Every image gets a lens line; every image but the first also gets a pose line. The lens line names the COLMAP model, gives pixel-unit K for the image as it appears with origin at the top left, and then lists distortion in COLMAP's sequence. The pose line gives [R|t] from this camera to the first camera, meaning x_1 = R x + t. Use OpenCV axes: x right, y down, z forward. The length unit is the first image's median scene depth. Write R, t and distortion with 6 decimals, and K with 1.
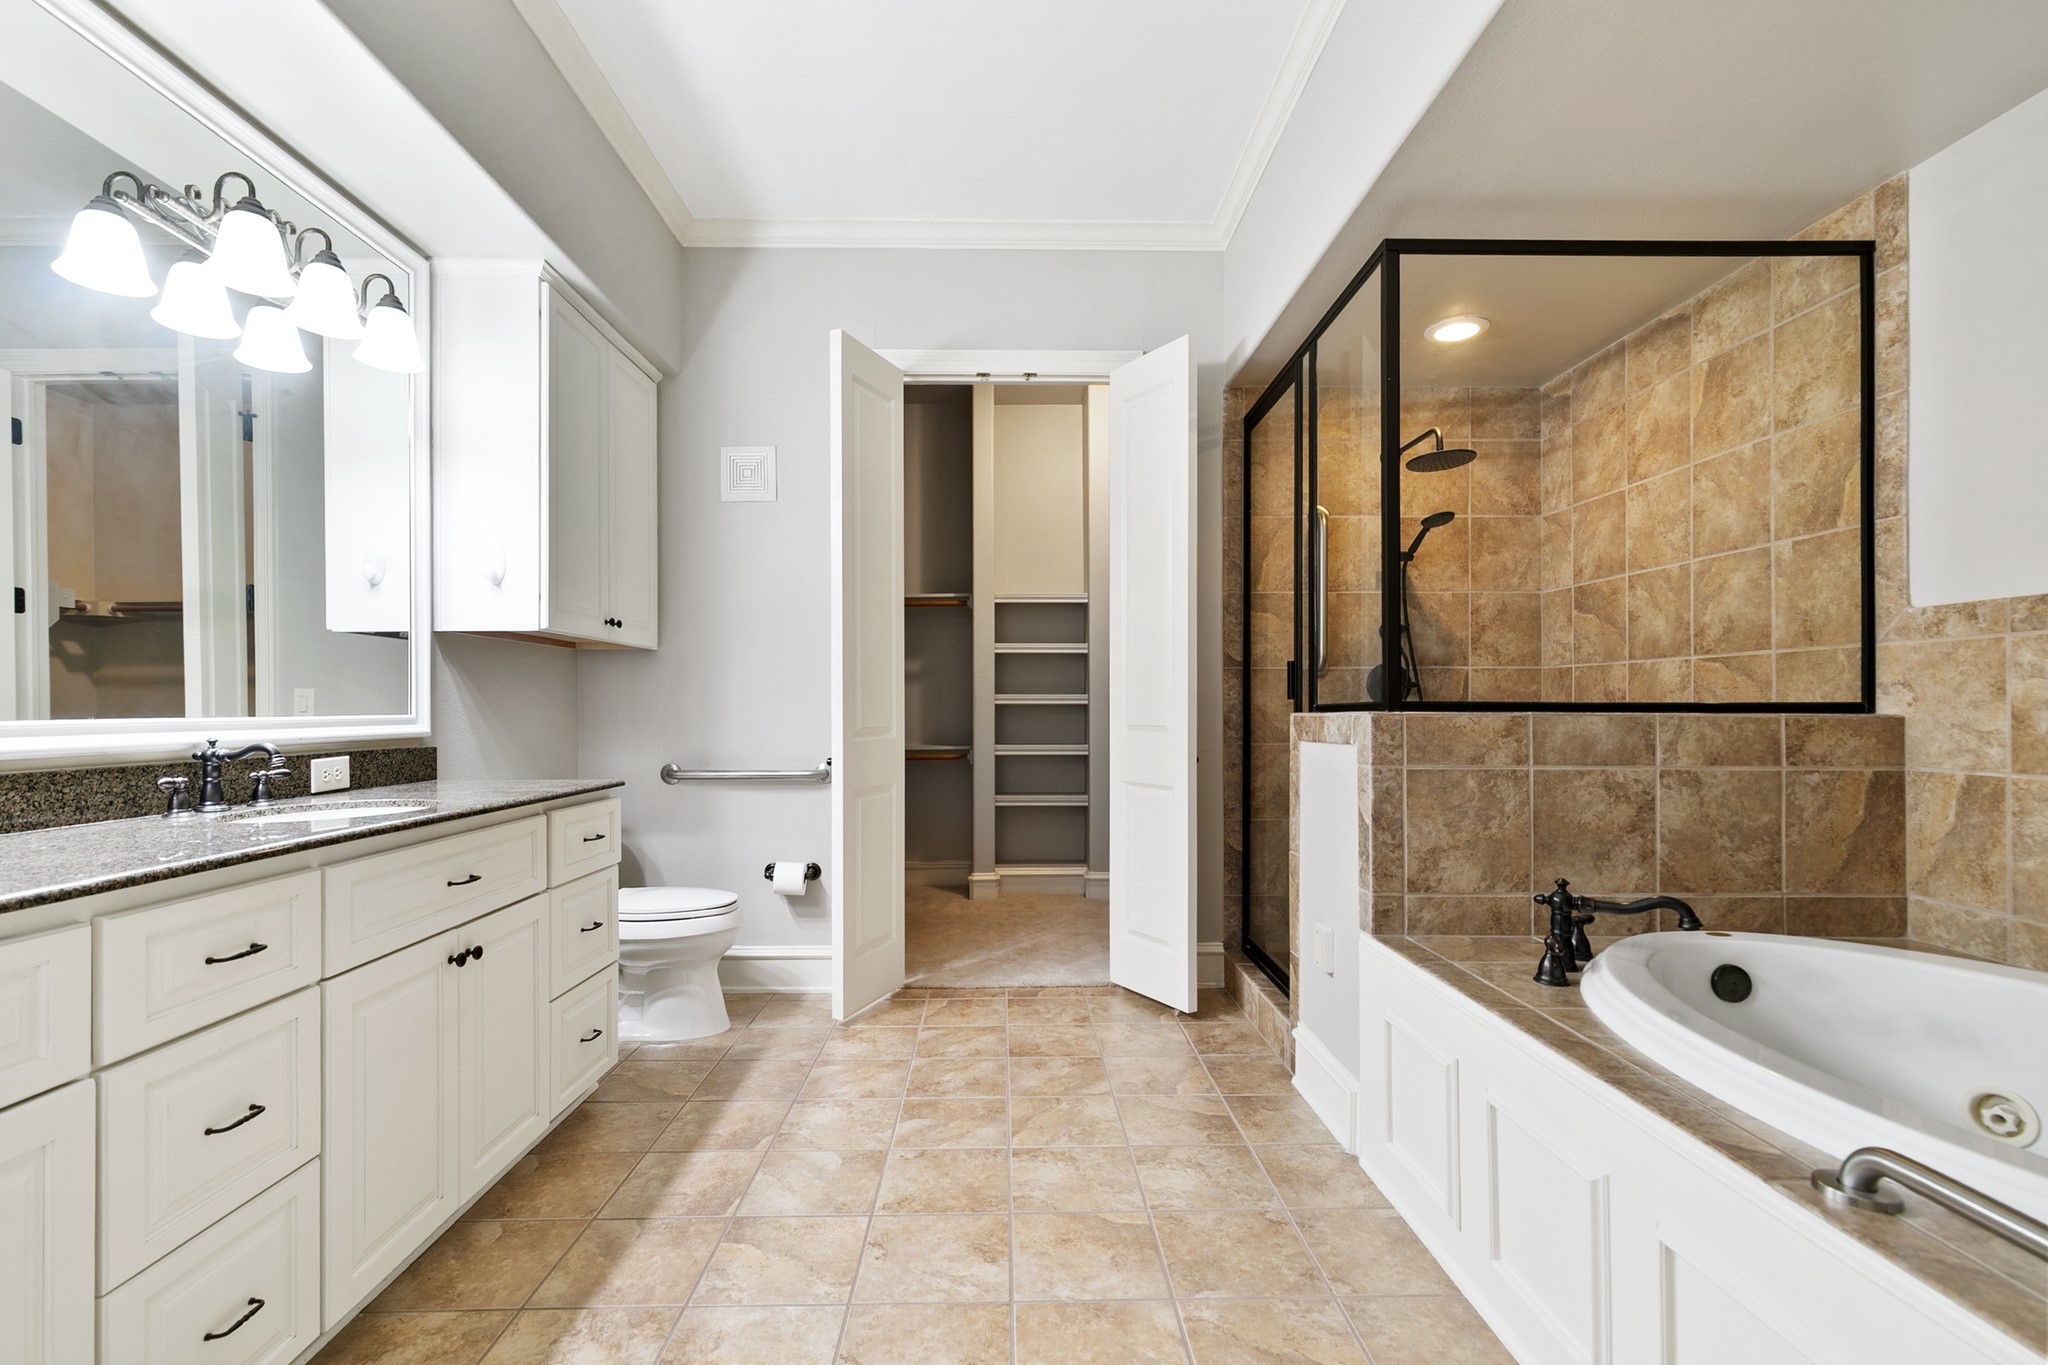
lens RADIAL K [[951.9, 0, 1026.8], [0, 951.9, 722.6], [0, 0, 1]] dist [0.011859, -0.000292]
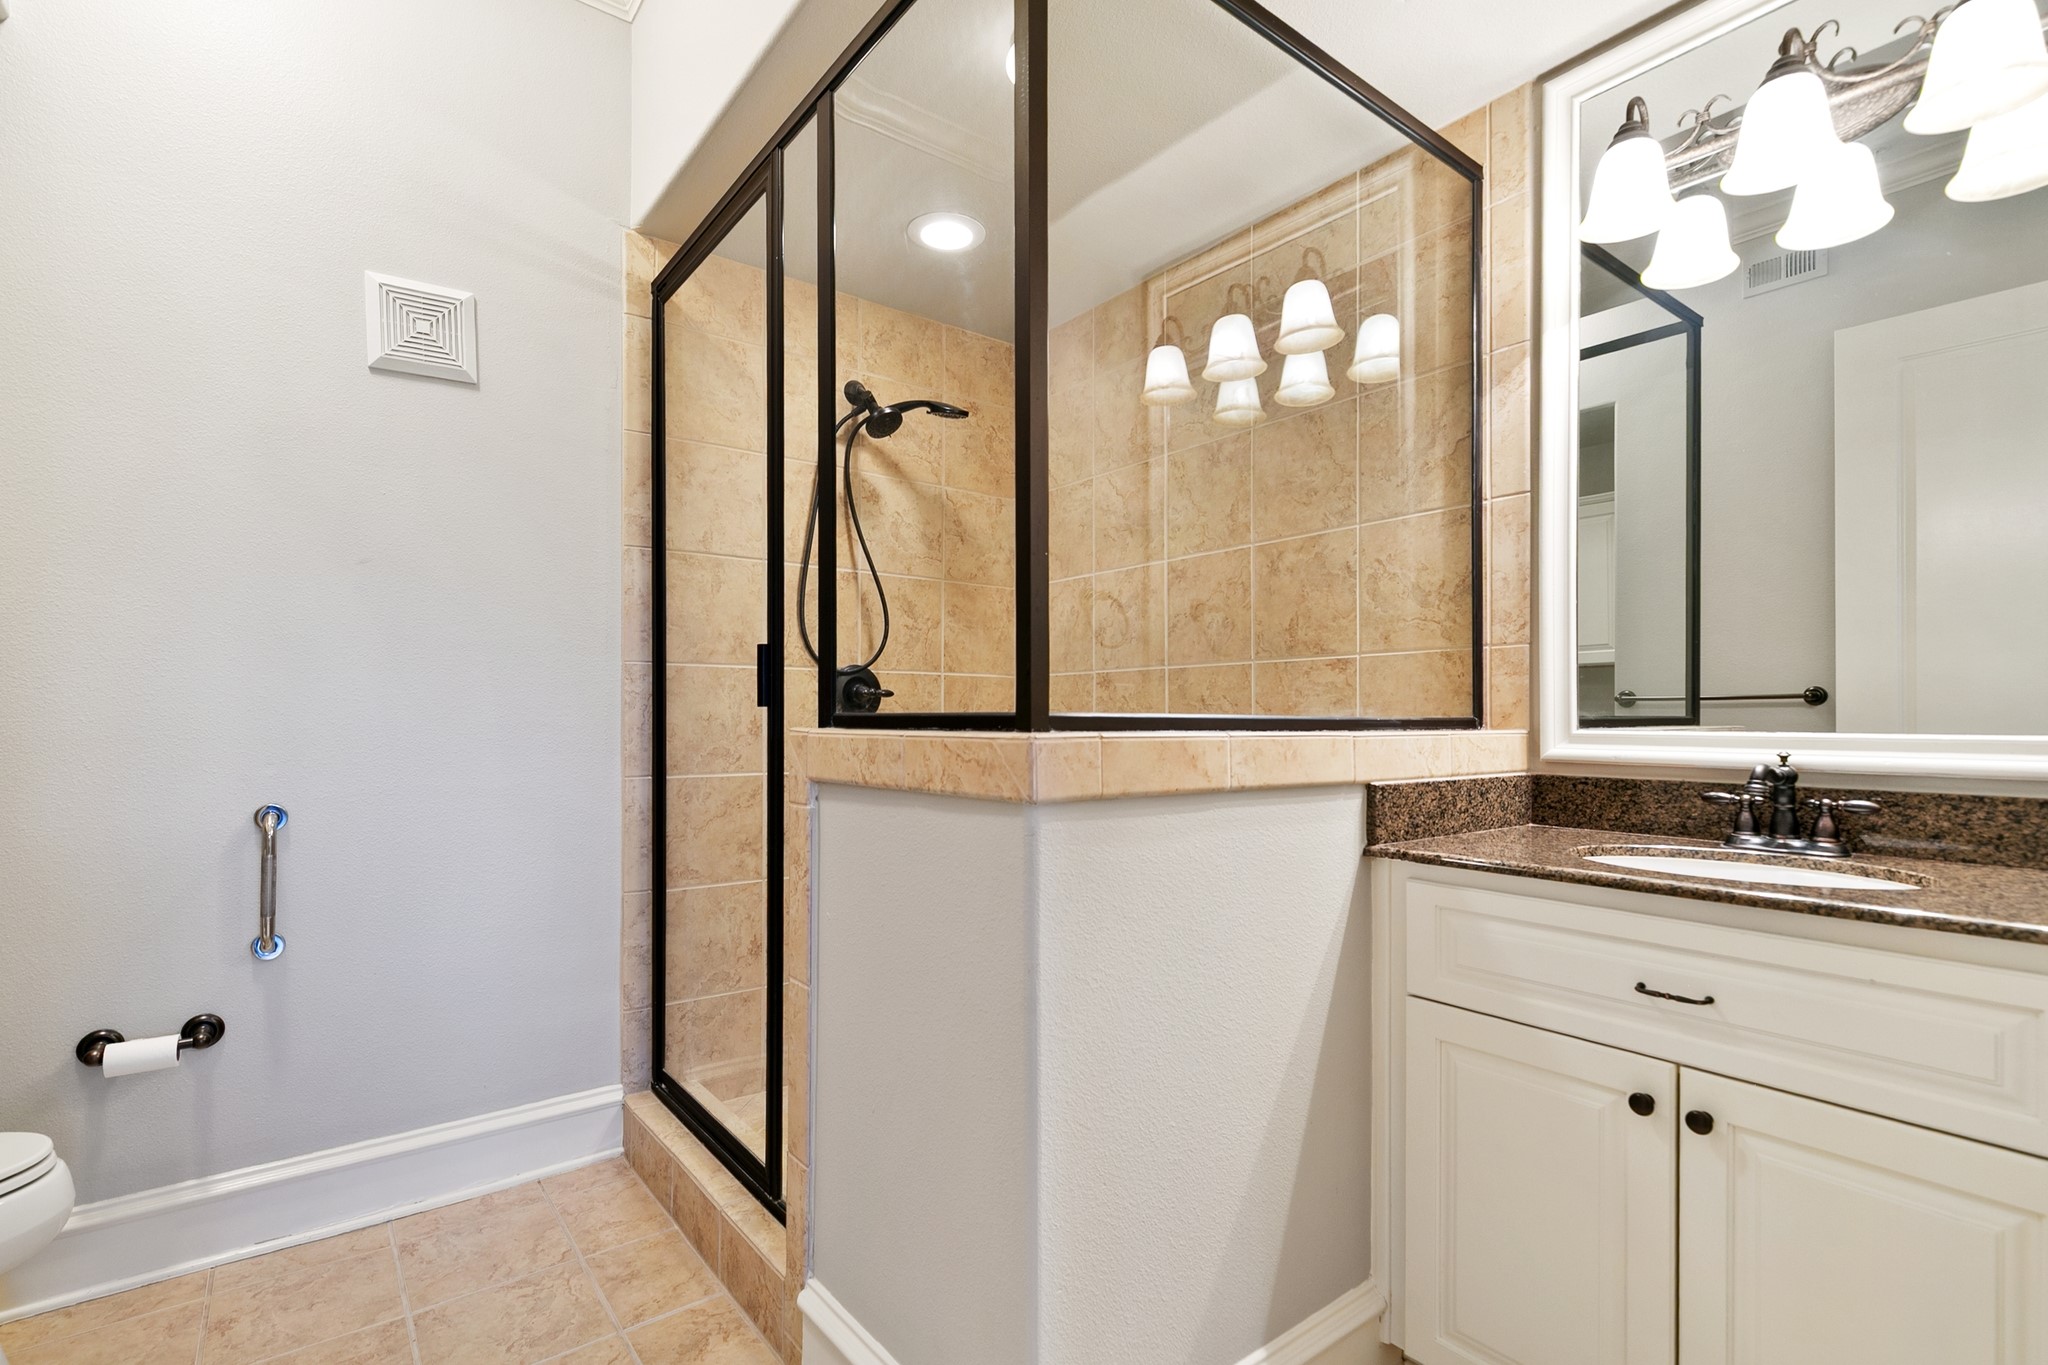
lens RADIAL K [[951.9, 0, 1026.8], [0, 951.9, 722.6], [0, 0, 1]] dist [0.011859, -0.000292]
pose [[0.791953, 0.000928, 0.610582, 0.034825], [0.001647, 0.999992, -0.003657, -0.010780], [-0.610580, 0.003902, 0.791945, 0.405999]]
